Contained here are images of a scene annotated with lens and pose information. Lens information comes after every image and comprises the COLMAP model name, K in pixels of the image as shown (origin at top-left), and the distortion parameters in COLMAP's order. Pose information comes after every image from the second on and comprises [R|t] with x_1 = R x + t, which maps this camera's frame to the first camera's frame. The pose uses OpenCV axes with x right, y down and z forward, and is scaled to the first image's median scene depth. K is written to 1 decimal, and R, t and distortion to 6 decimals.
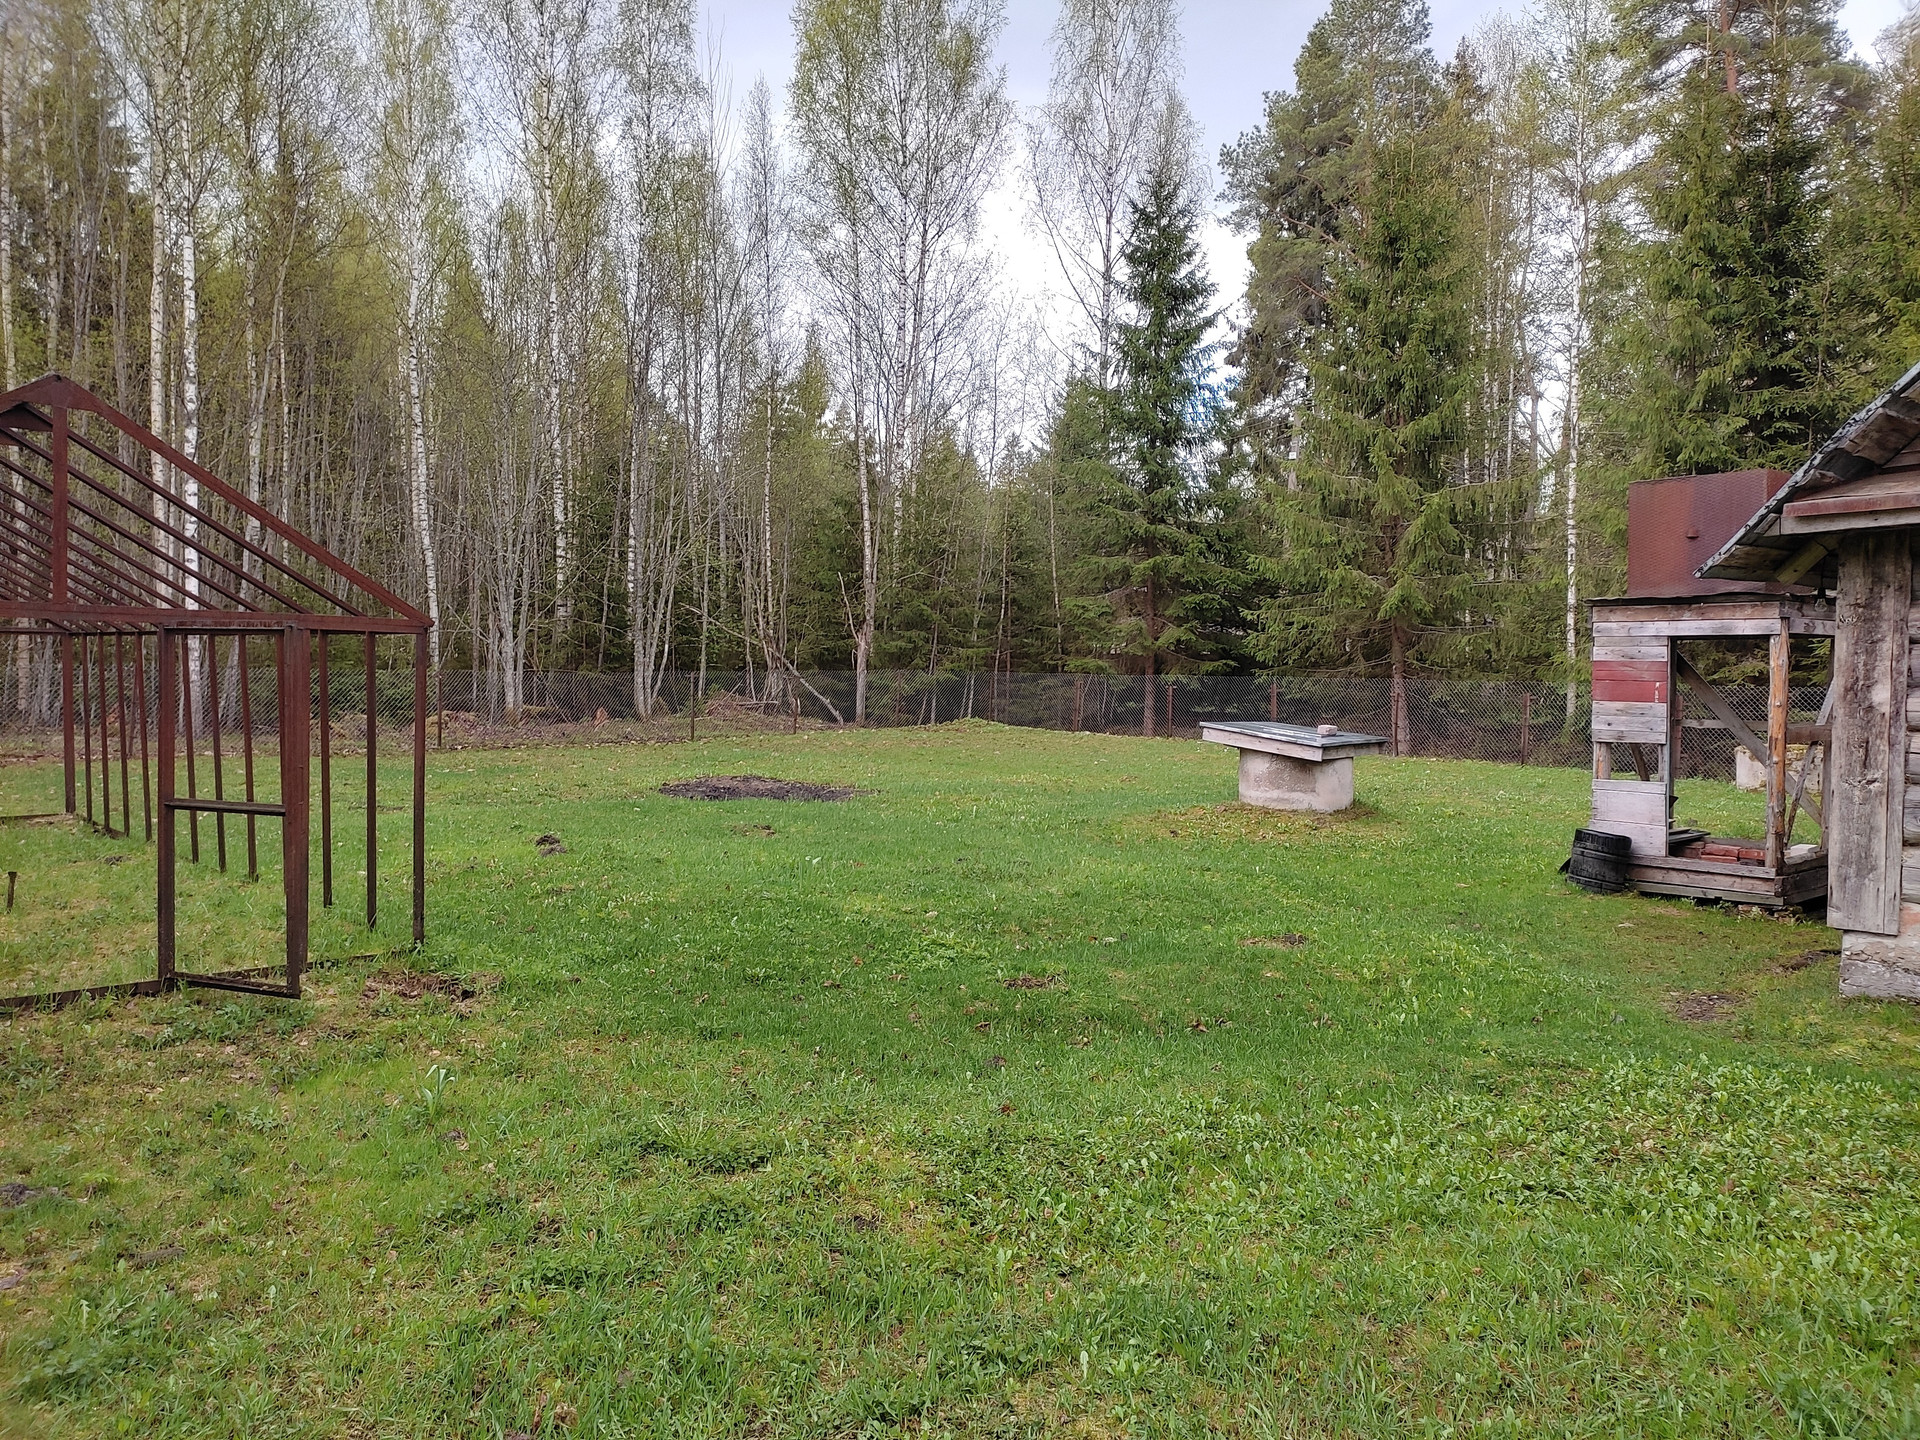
lens RADIAL K [[1417.4, 0, 960.7], [0, 1417.4, 724.3], [0, 0, 1]] dist [0.059041, -0.045587]
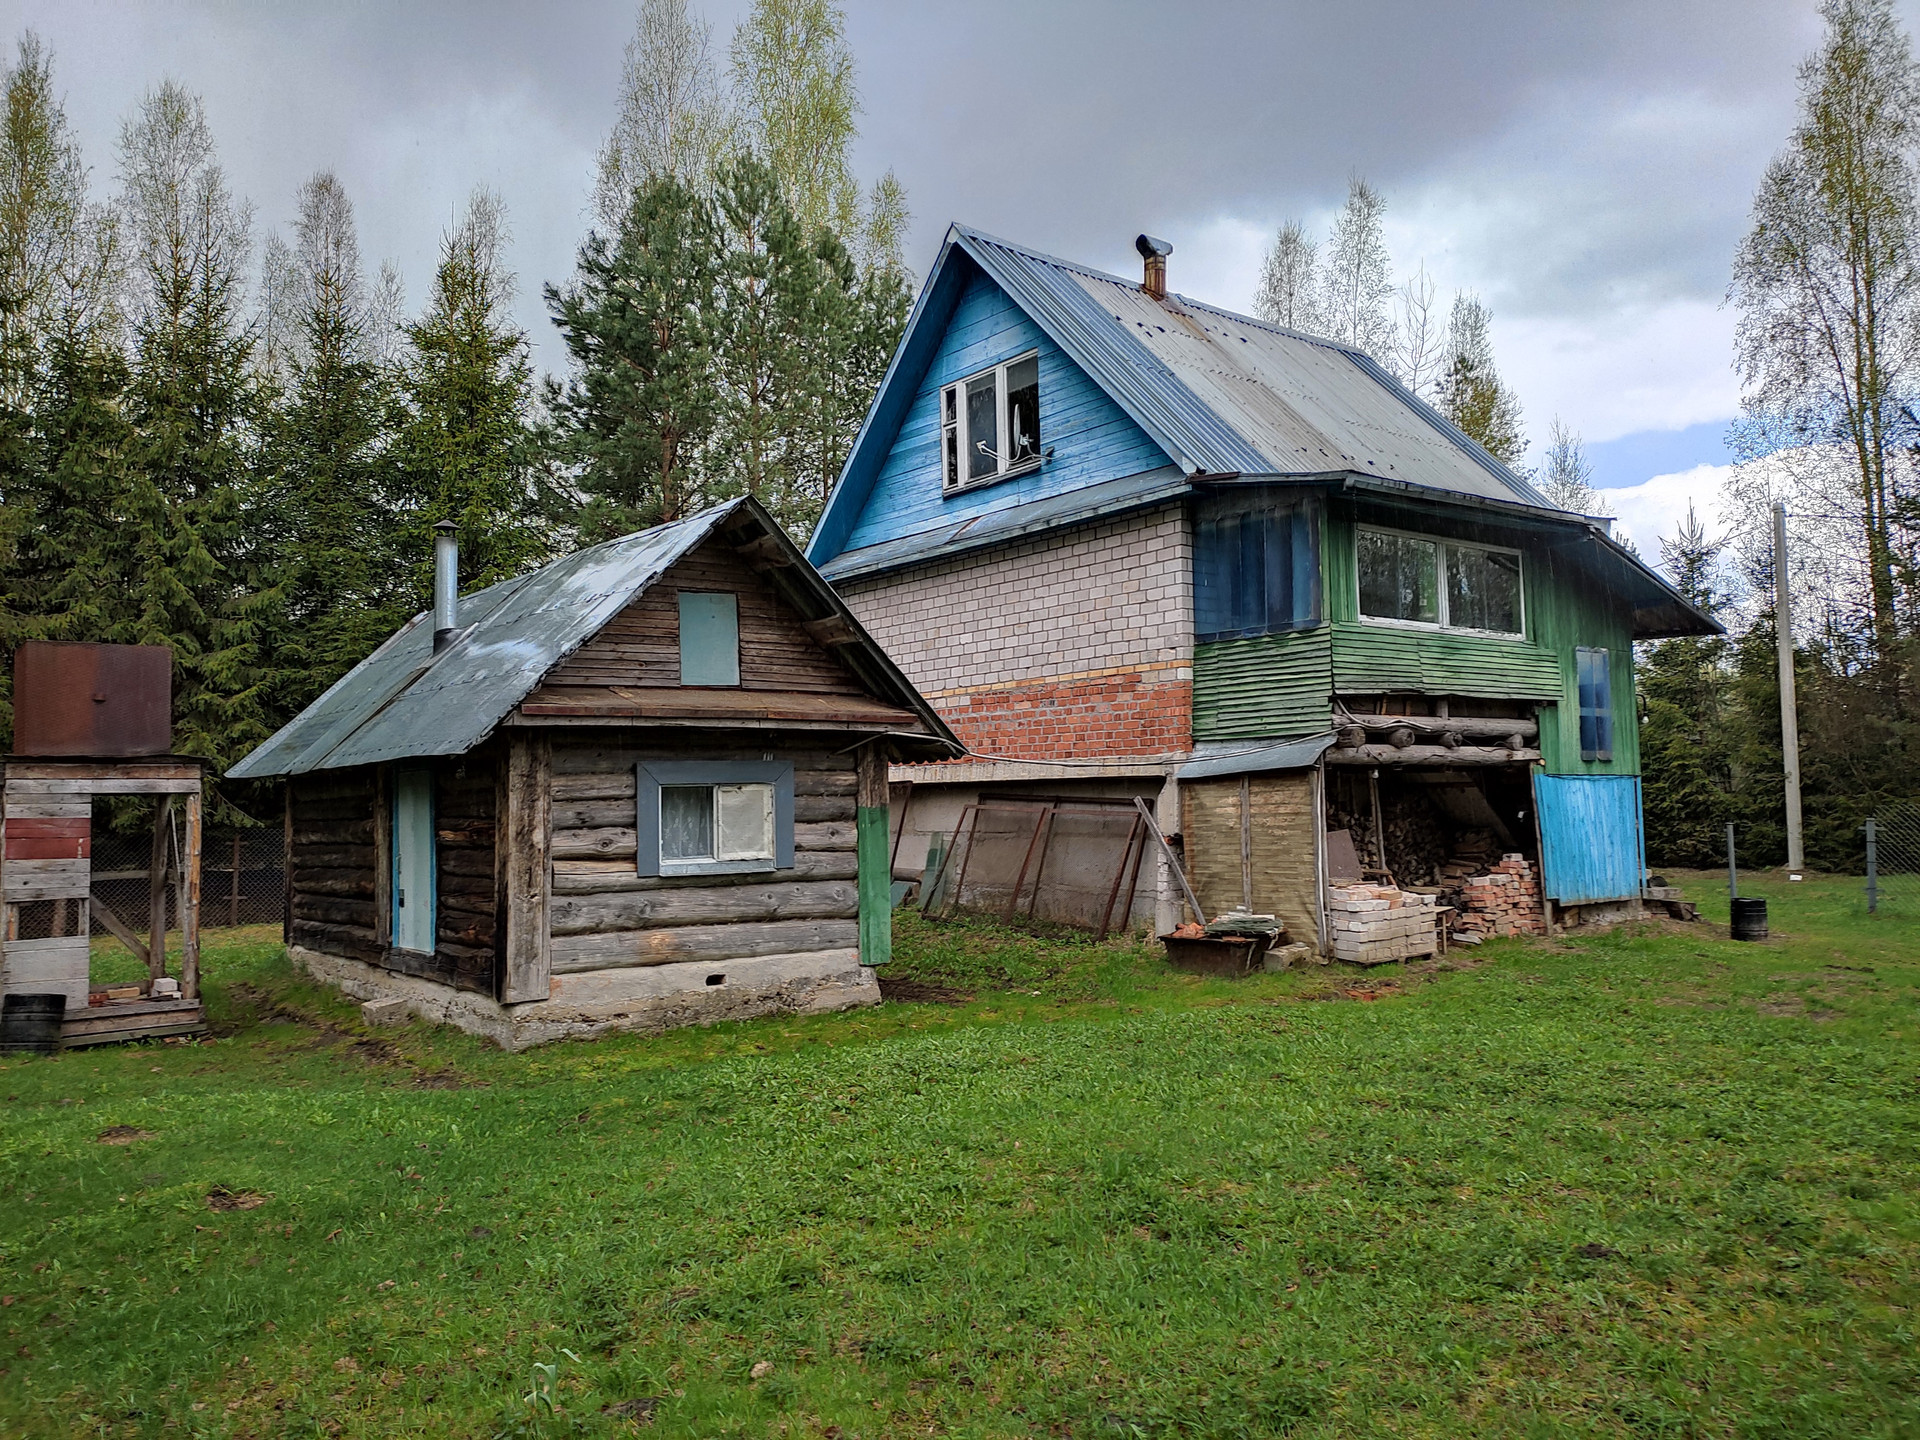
lens RADIAL K [[1417.4, 0, 955.2], [0, 1417.4, 735.4], [0, 0, 1]] dist [0.059041, -0.045587]
pose [[0.048995, 0.041933, 0.997918, -0.793948], [0.054783, 0.997501, -0.044605, -0.034689], [-0.997295, 0.056855, 0.046575, 0.491182]]
